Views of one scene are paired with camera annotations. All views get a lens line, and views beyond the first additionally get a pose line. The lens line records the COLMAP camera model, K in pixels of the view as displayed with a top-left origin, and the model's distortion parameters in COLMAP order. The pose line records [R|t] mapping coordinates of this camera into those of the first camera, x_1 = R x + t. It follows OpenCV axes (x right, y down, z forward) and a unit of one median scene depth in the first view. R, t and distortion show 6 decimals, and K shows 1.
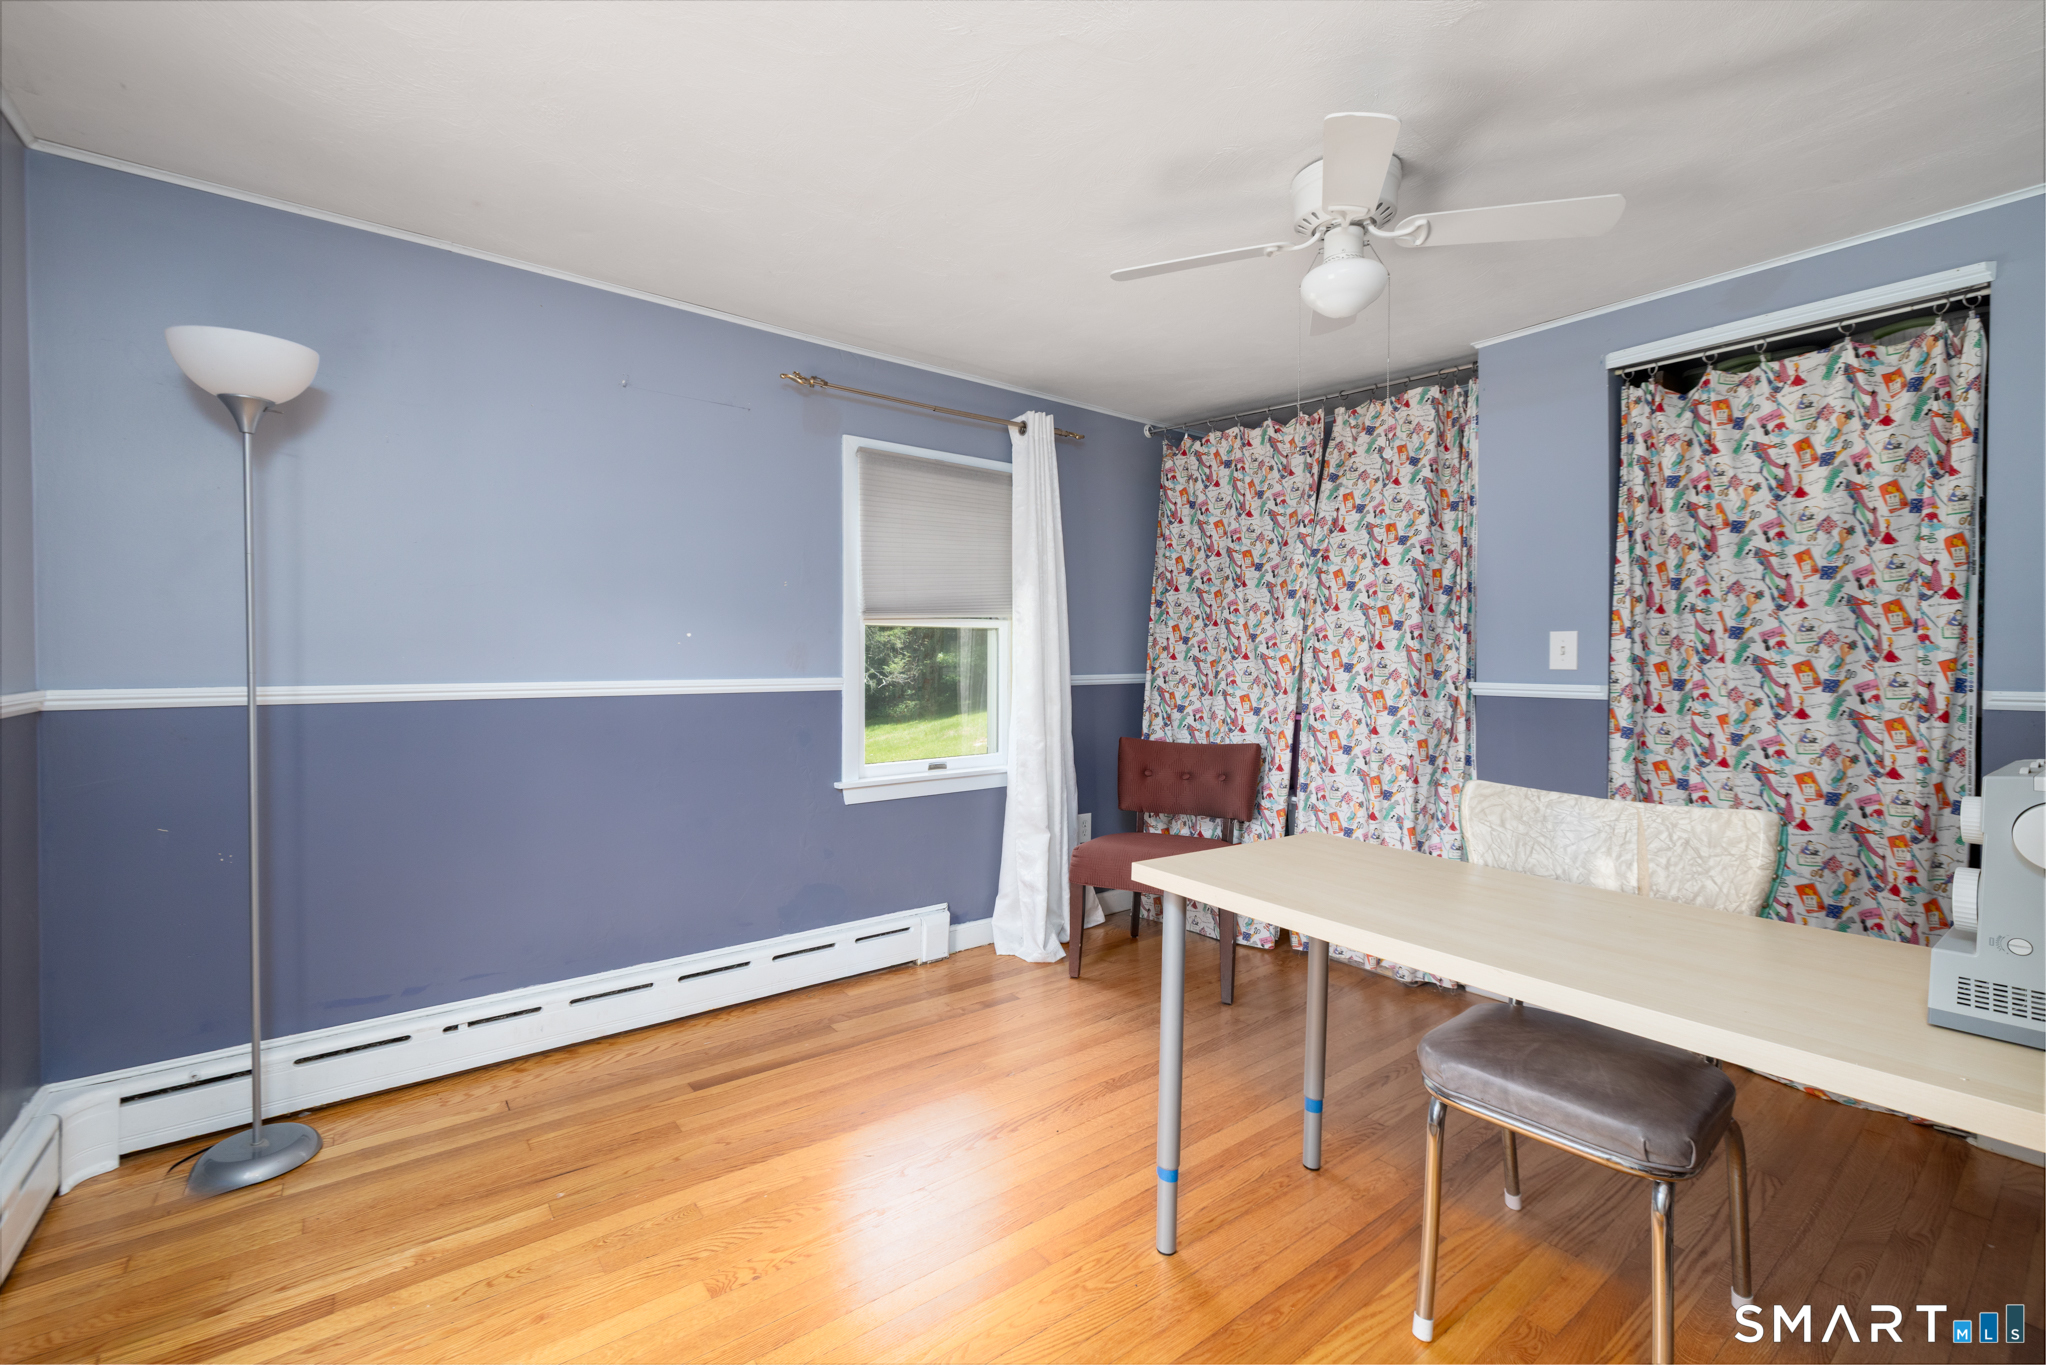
lens RADIAL K [[854.0, 0, 1023.1], [0, 854.0, 654.8], [0, 0, 1]] dist [-0.001399, -0.000403]
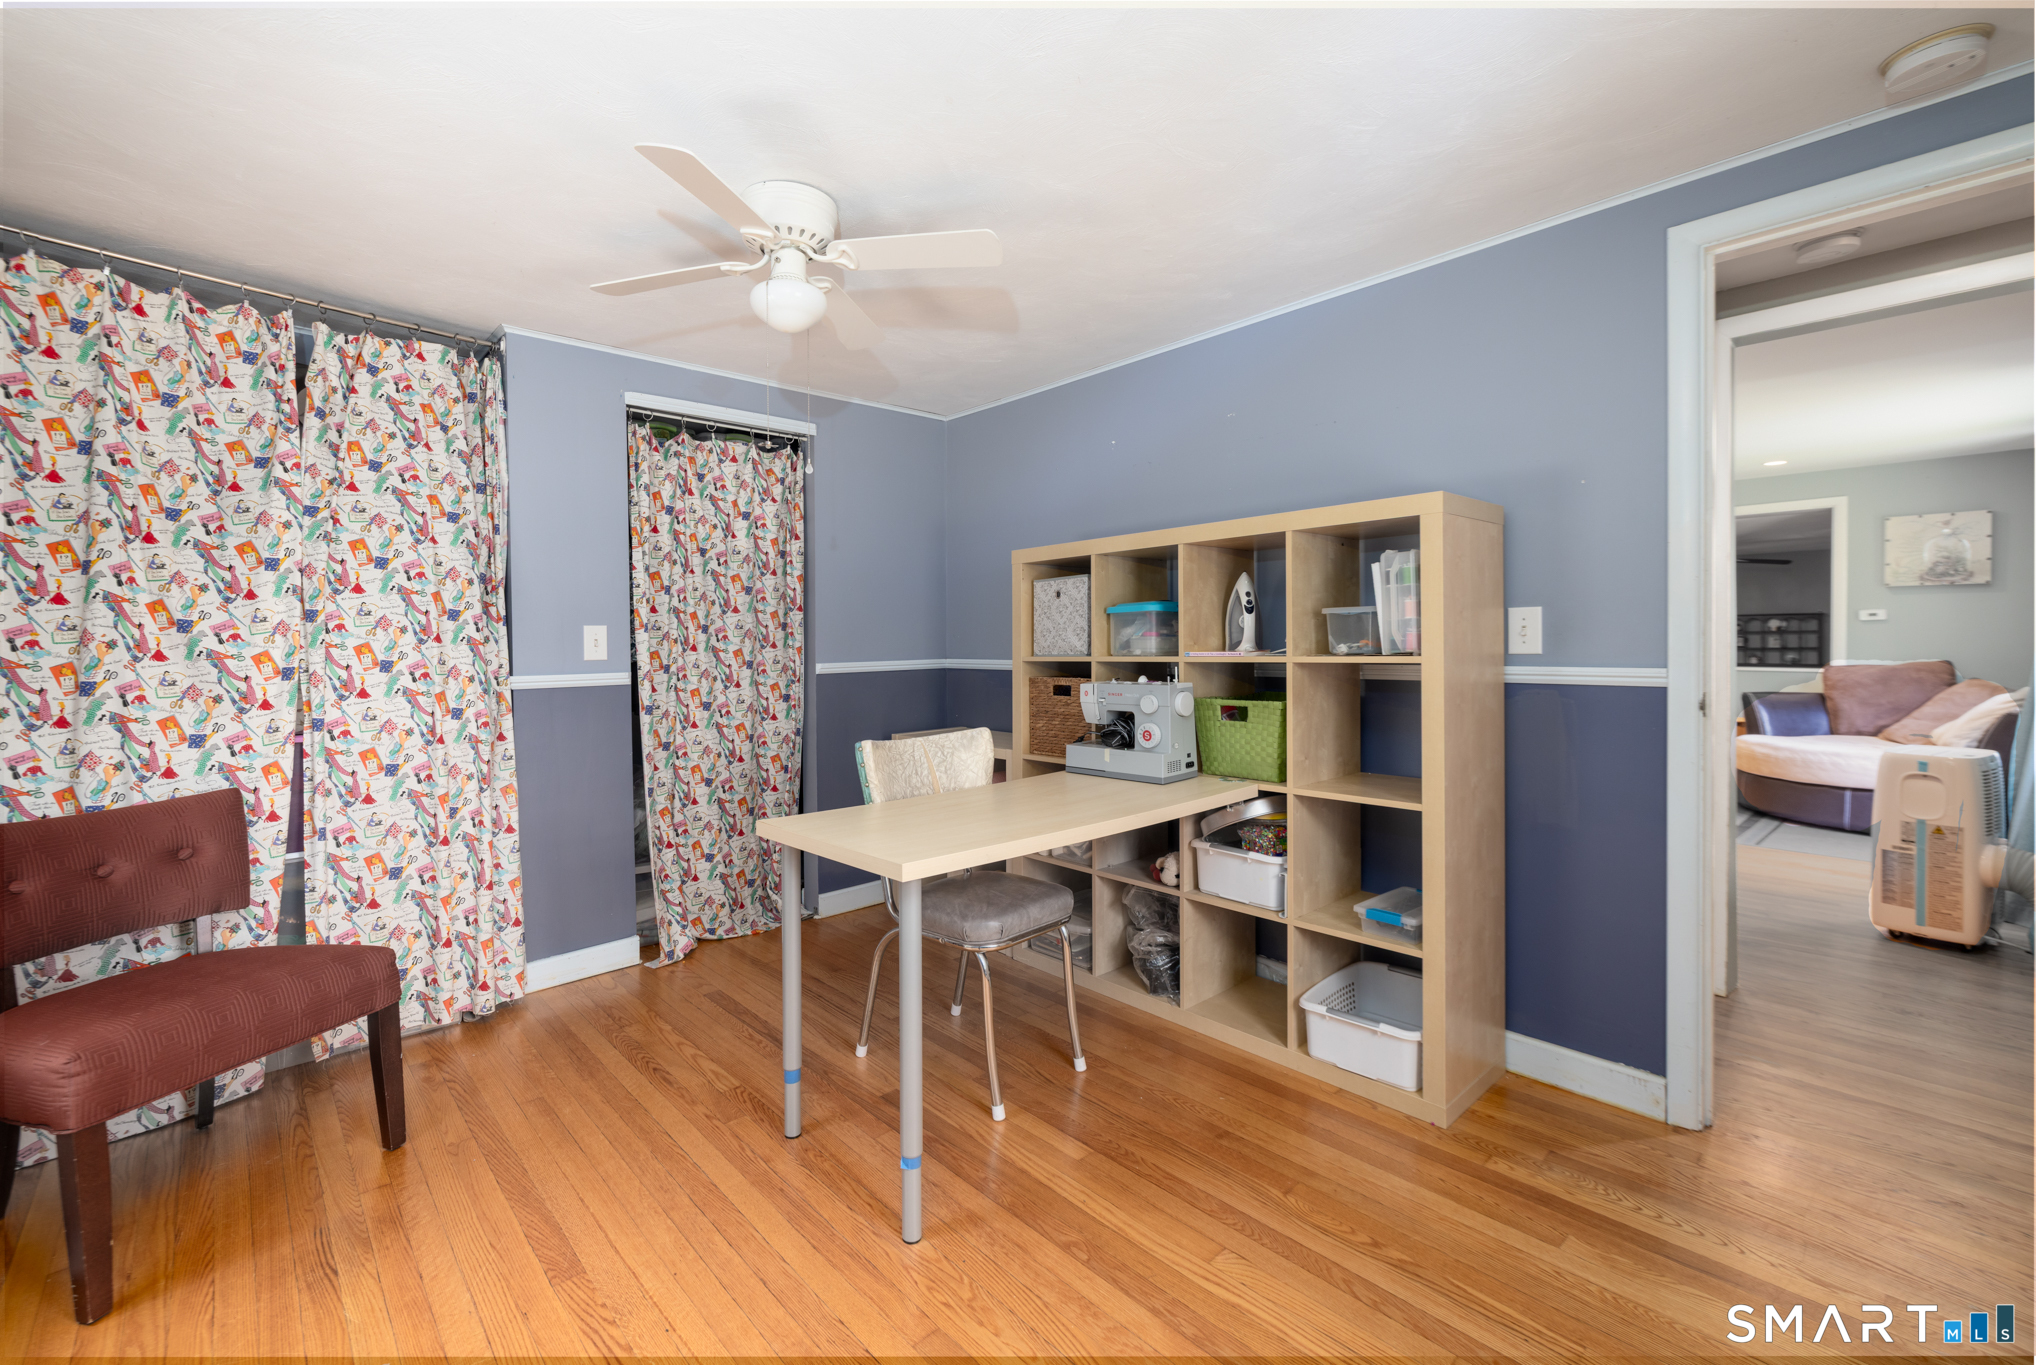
lens RADIAL K [[885.8, 0, 1017.2], [0, 885.8, 646.6], [0, 0, 1]] dist [-0.000141, -0.000024]
pose [[-0.105880, -0.004953, 0.994367, -0.484466], [0.015761, 0.999854, 0.006658, 0.000542], [-0.994254, 0.016377, -0.105786, 0.490749]]
